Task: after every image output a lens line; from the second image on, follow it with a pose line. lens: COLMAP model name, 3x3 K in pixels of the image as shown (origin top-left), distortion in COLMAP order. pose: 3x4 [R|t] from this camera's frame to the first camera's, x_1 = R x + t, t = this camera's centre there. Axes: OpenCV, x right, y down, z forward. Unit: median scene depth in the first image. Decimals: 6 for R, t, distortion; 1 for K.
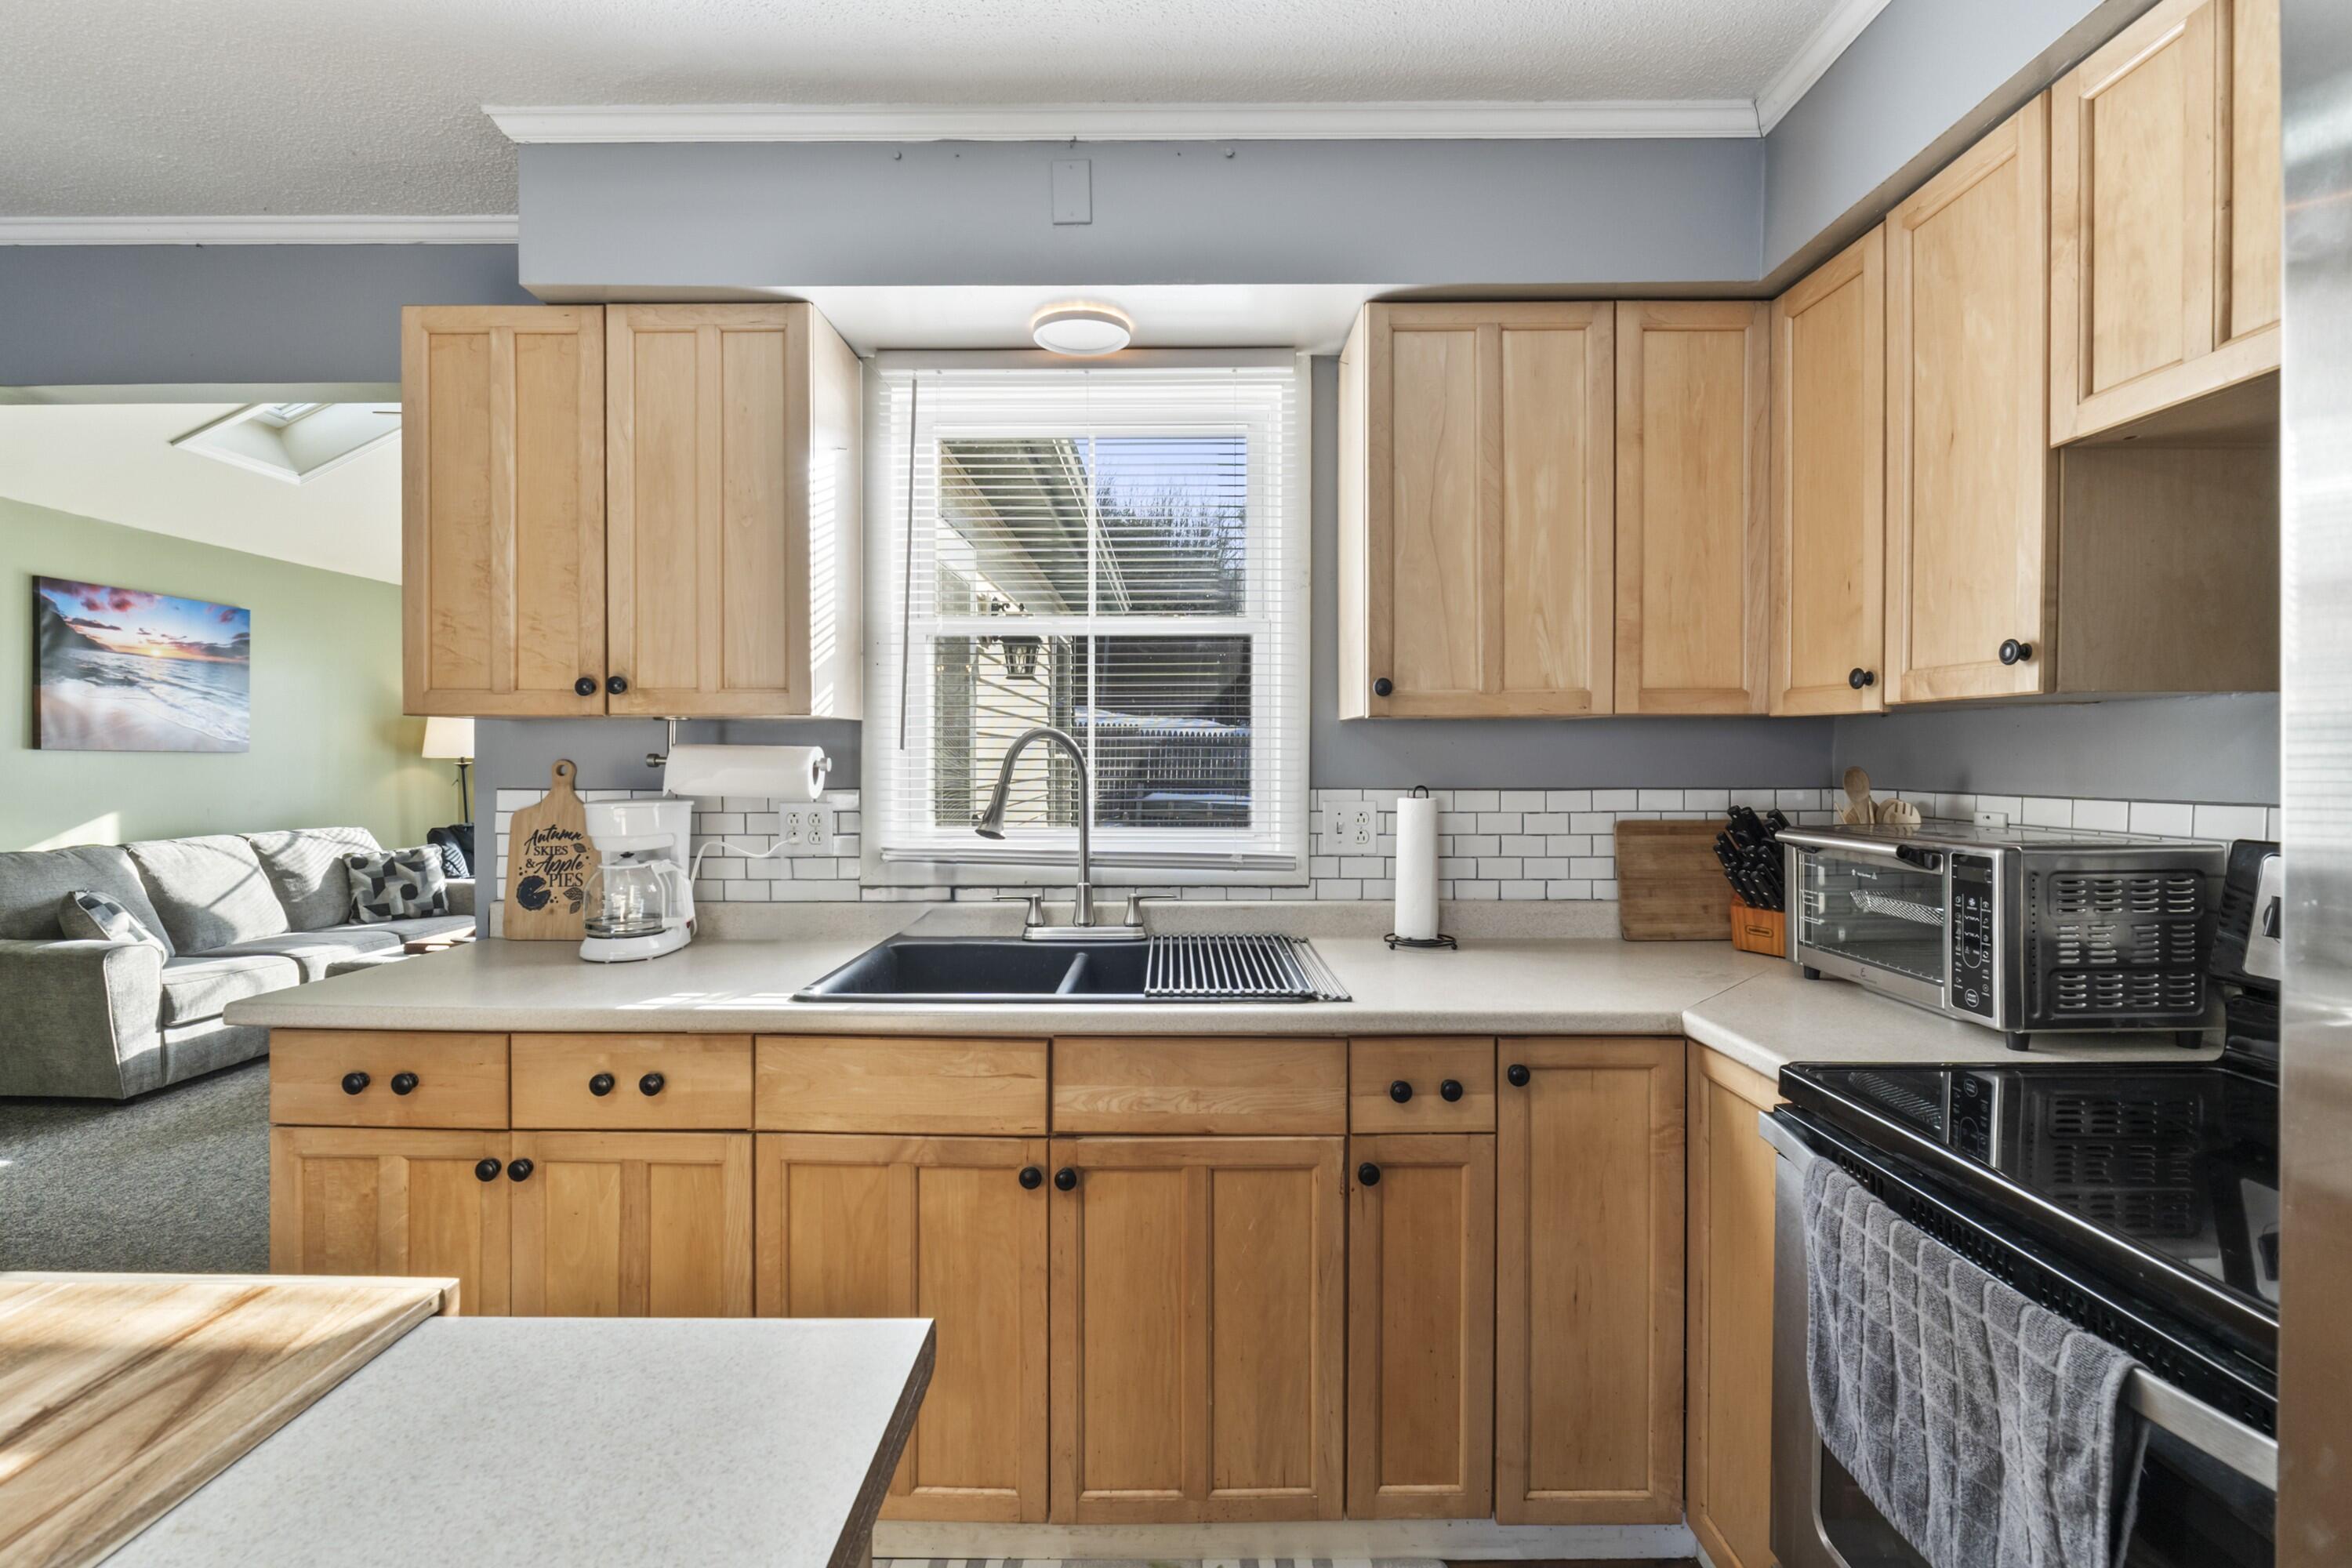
lens RADIAL K [[1018.4, 0, 1170.9], [0, 1018.4, 775.5], [0, 0, 1]] dist [-0.006577, 0.000732]
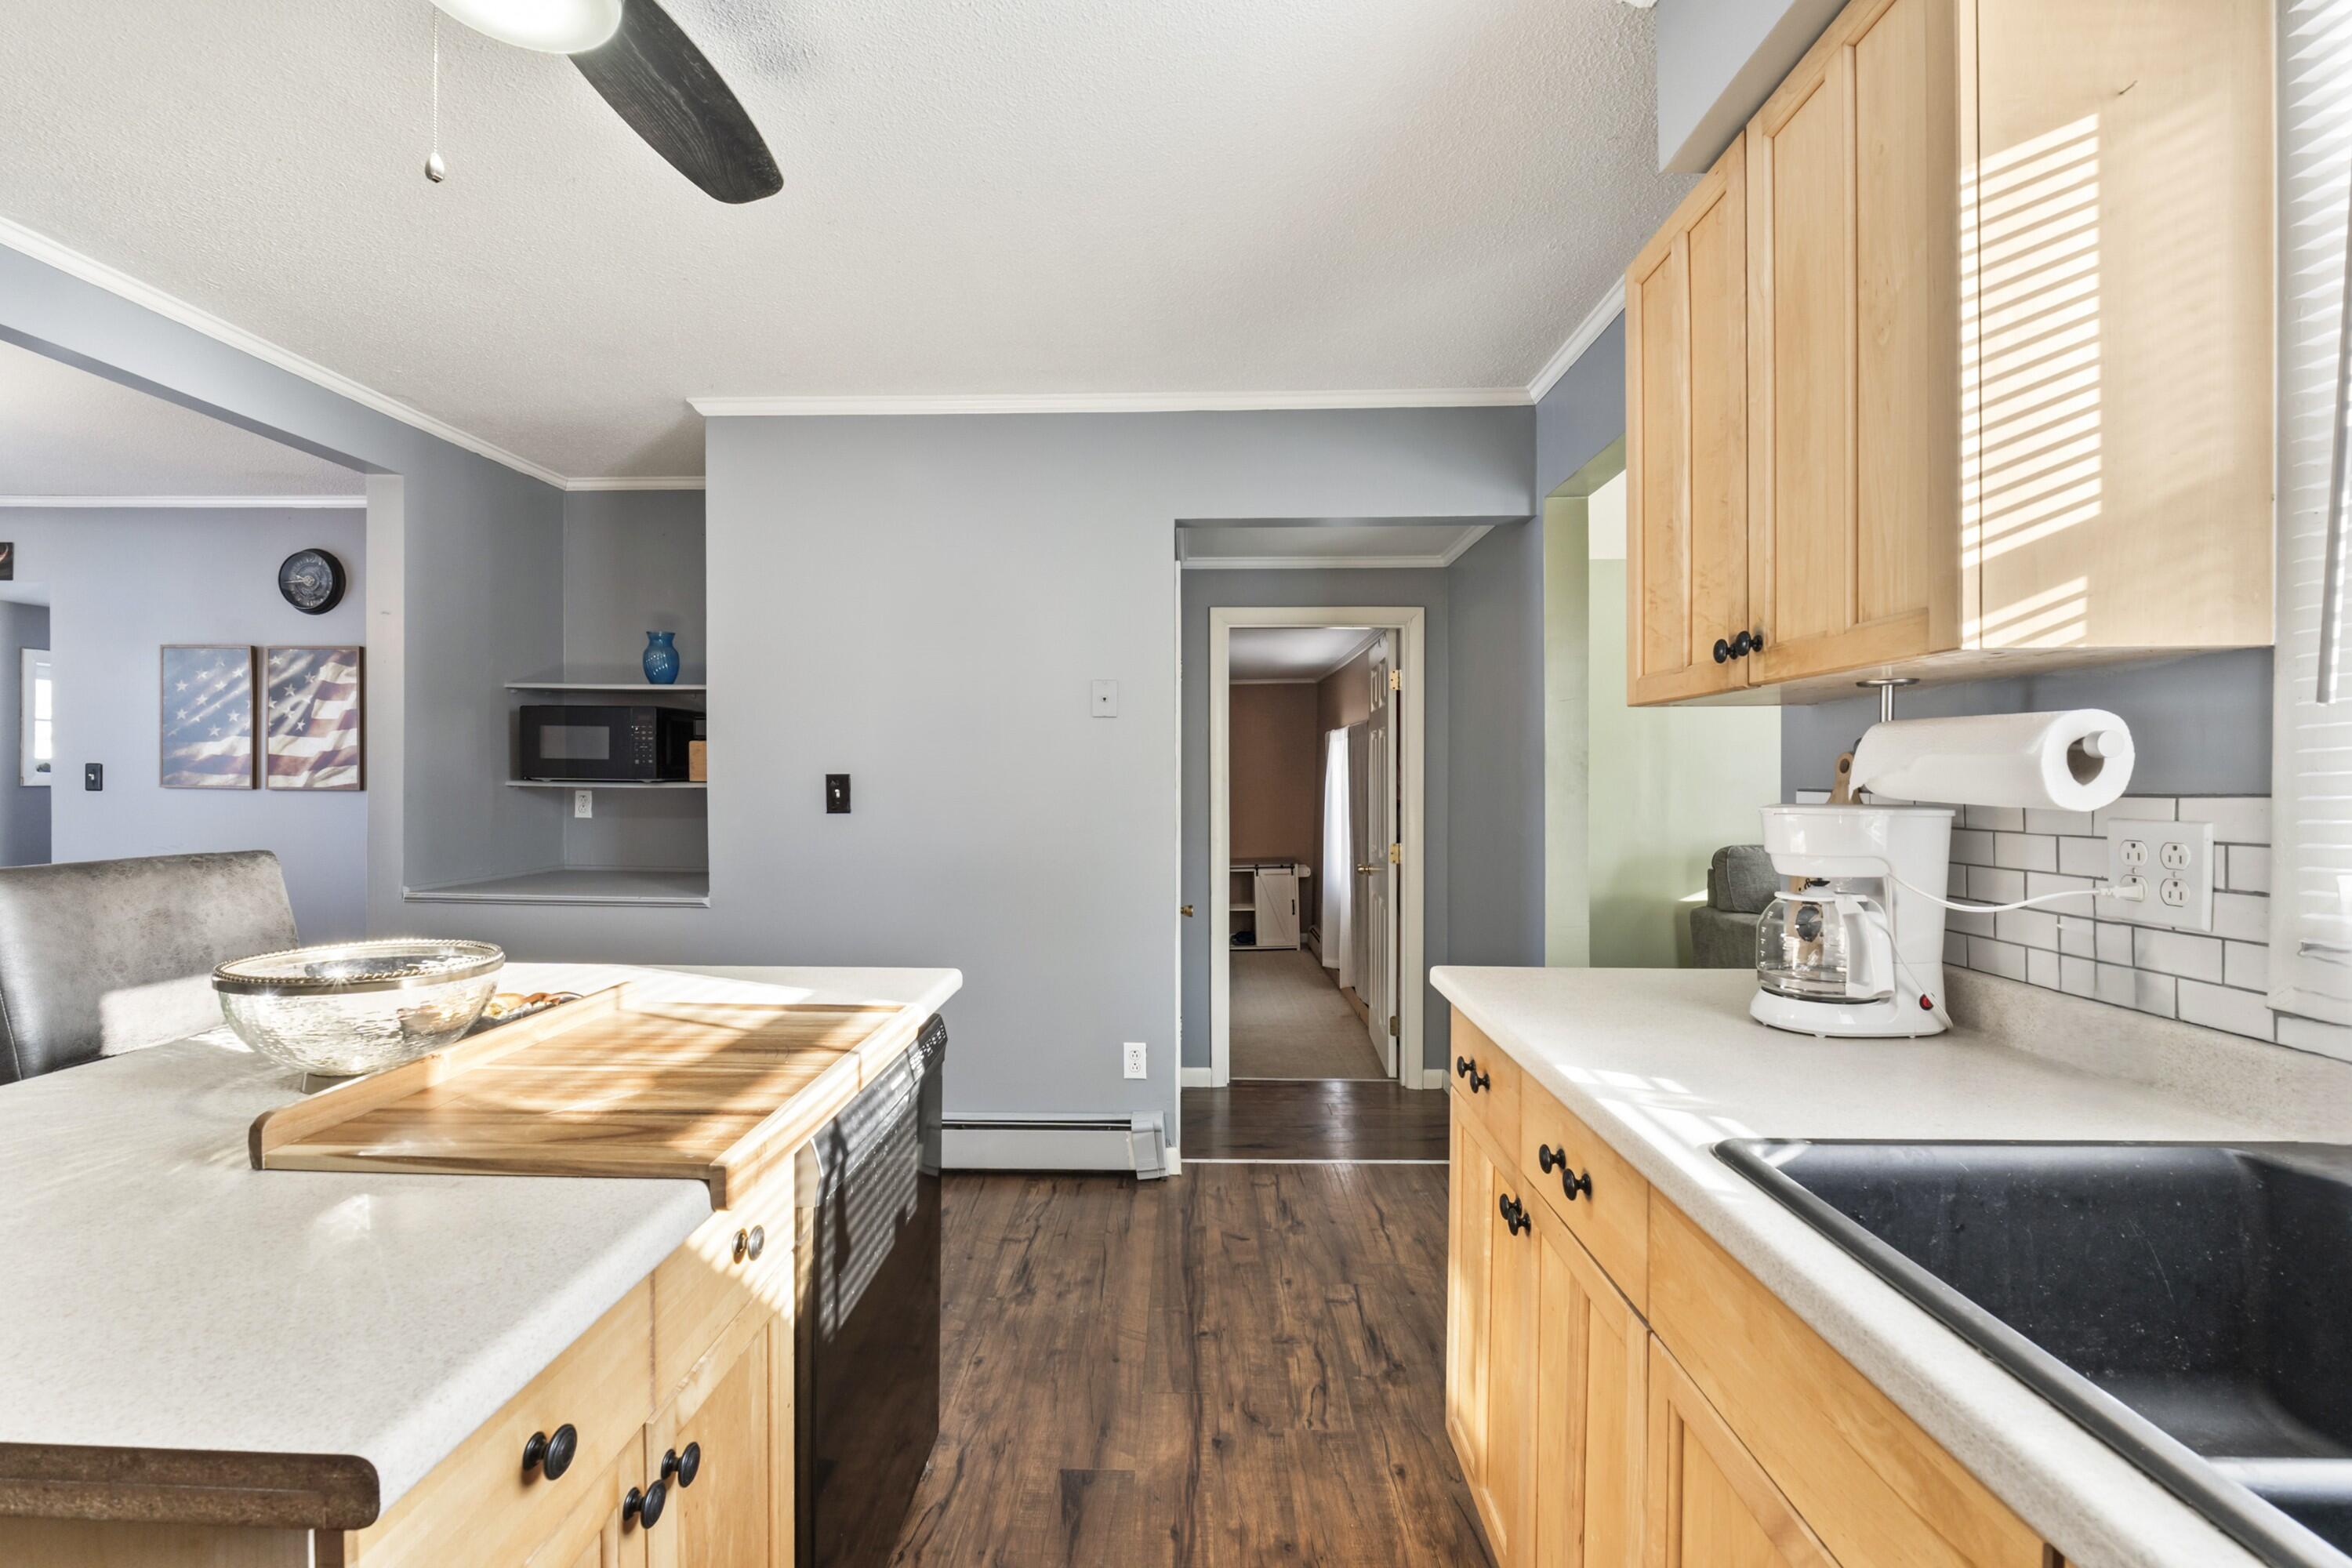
lens RADIAL K [[1018.4, 0, 1170.9], [0, 1018.4, 775.5], [0, 0, 1]] dist [-0.006577, 0.000732]
pose [[-0.035388, -0.004659, -0.999363, 0.195073], [-0.009719, 0.999943, -0.004317, 0.012301], [0.999326, 0.009560, -0.035431, 0.612456]]
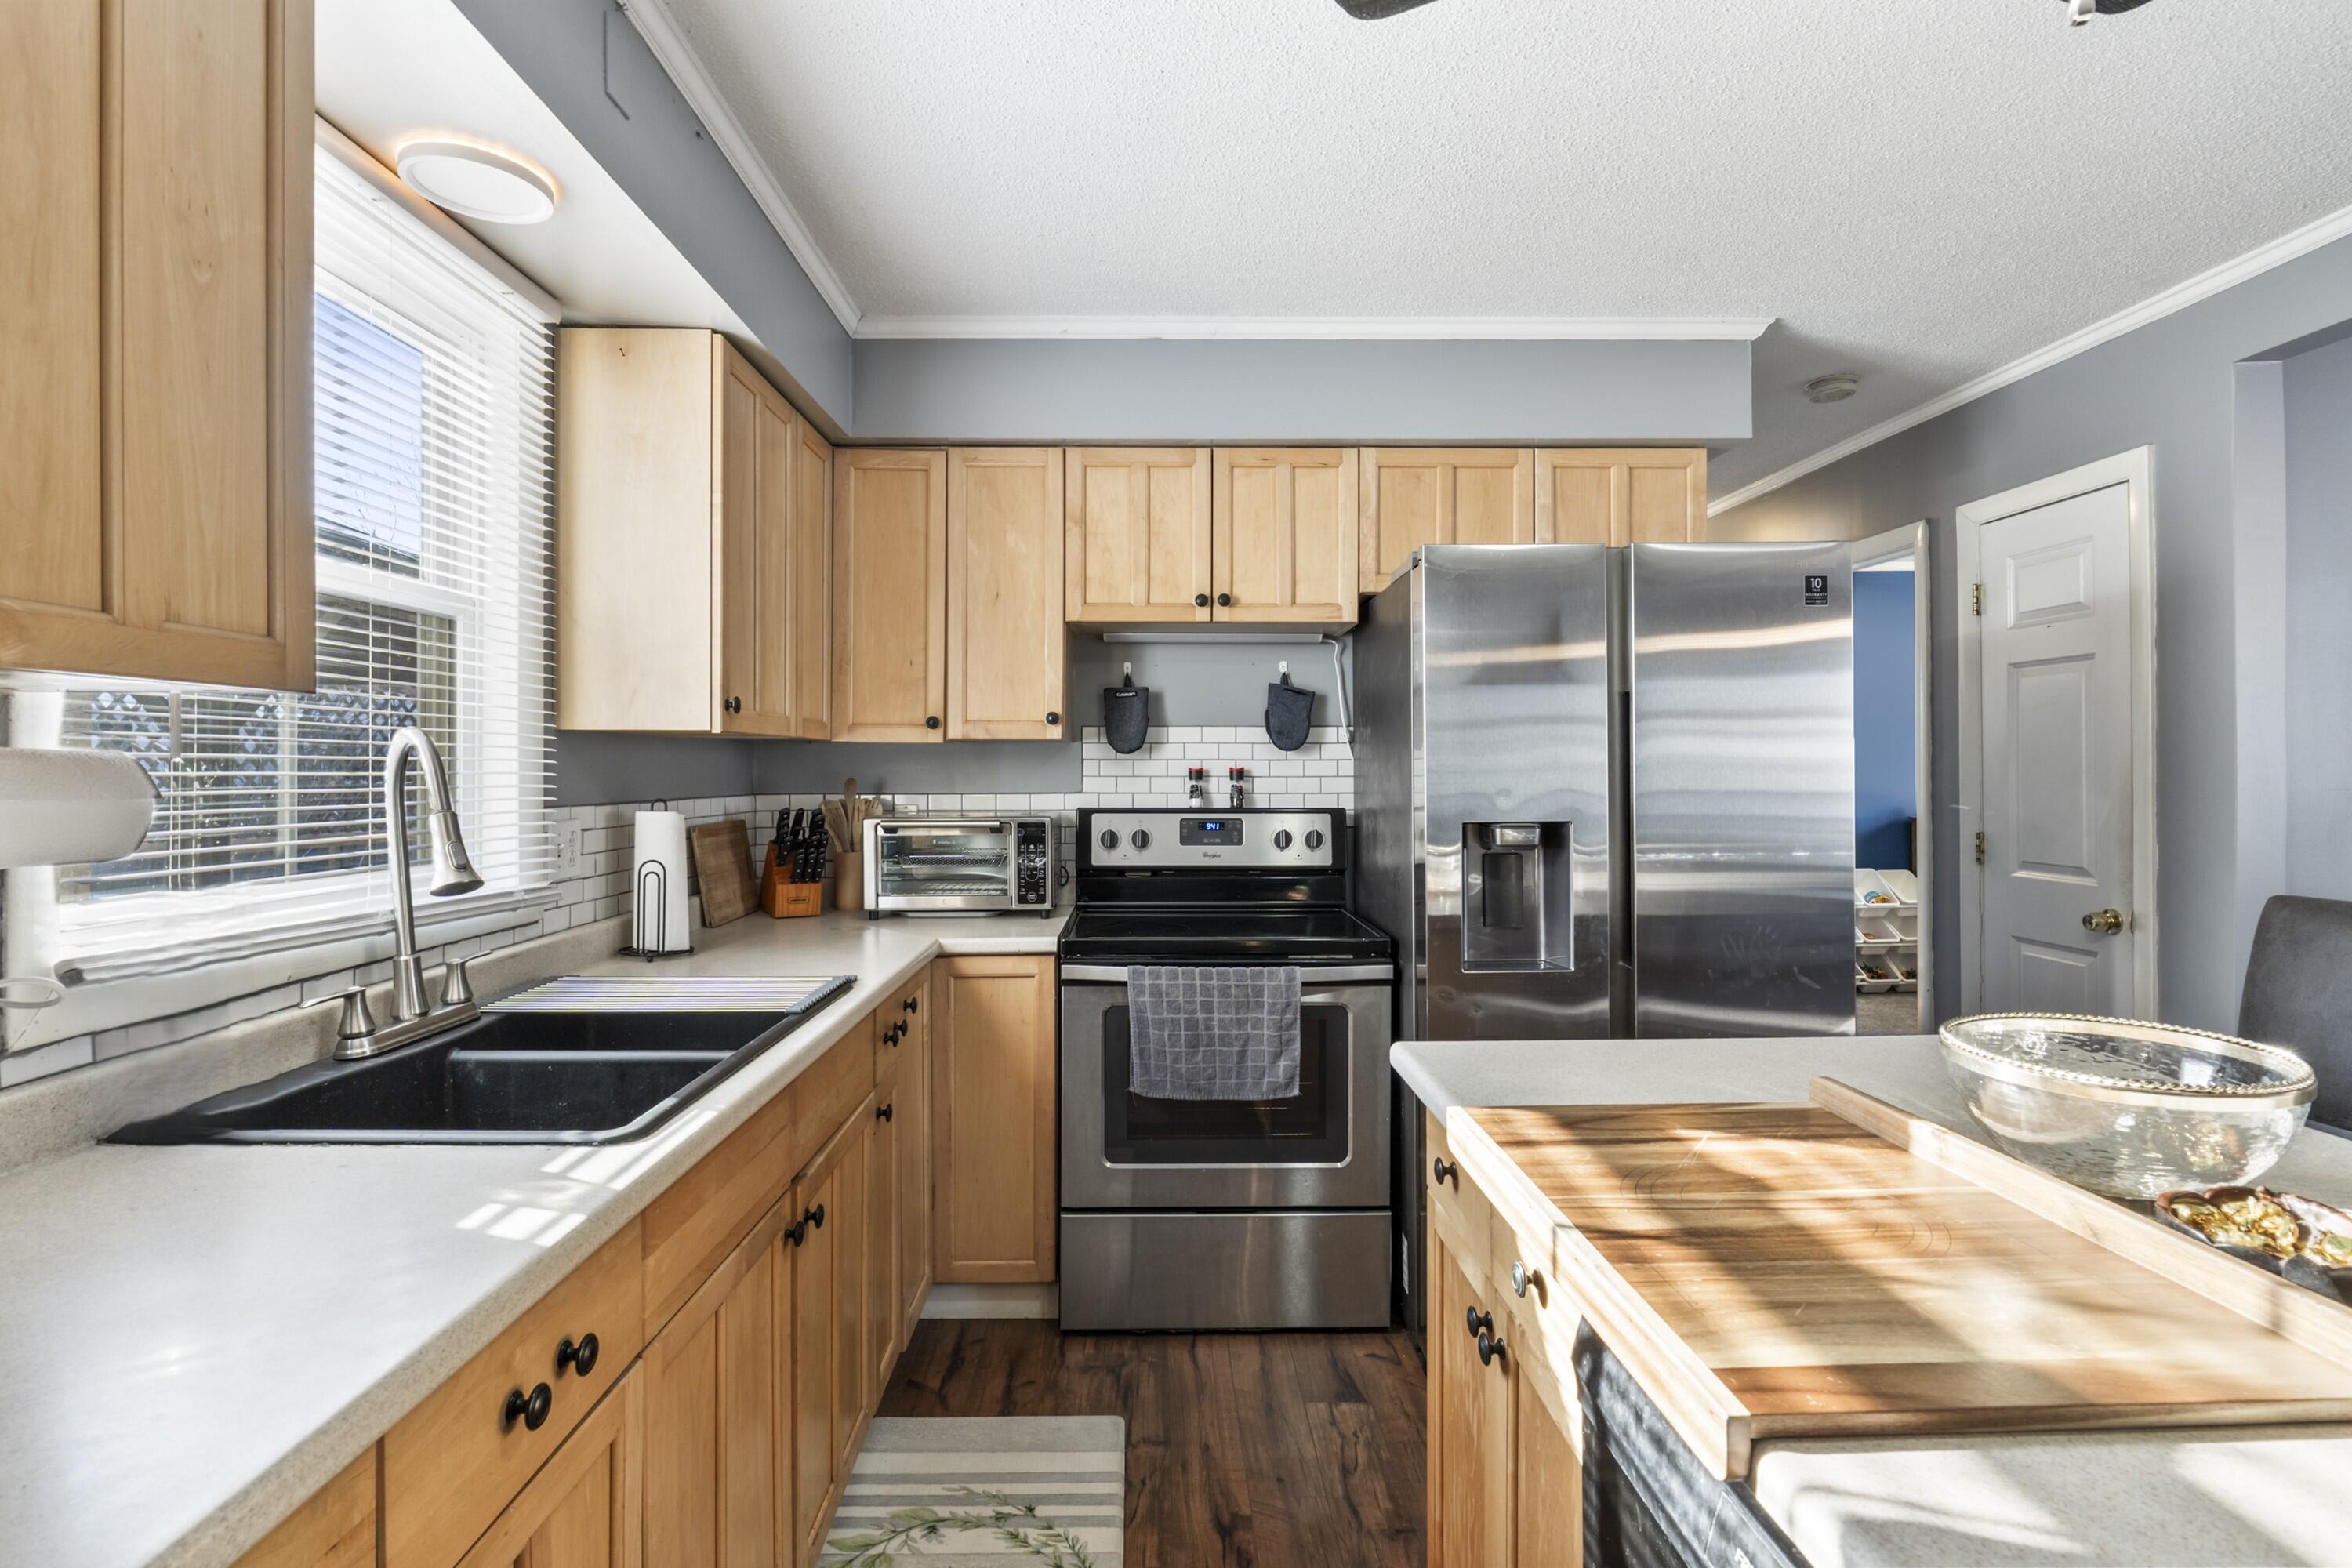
lens RADIAL K [[1103.8, 0, 1163.3], [0, 1103.8, 780.0], [0, 0, 1]] dist [-0.000324, 0.000551]
pose [[-0.013975, -0.009027, 0.999862, -0.953798], [0.017811, 0.999798, 0.009276, -0.011494], [-0.999744, 0.017938, -0.013812, 0.574979]]
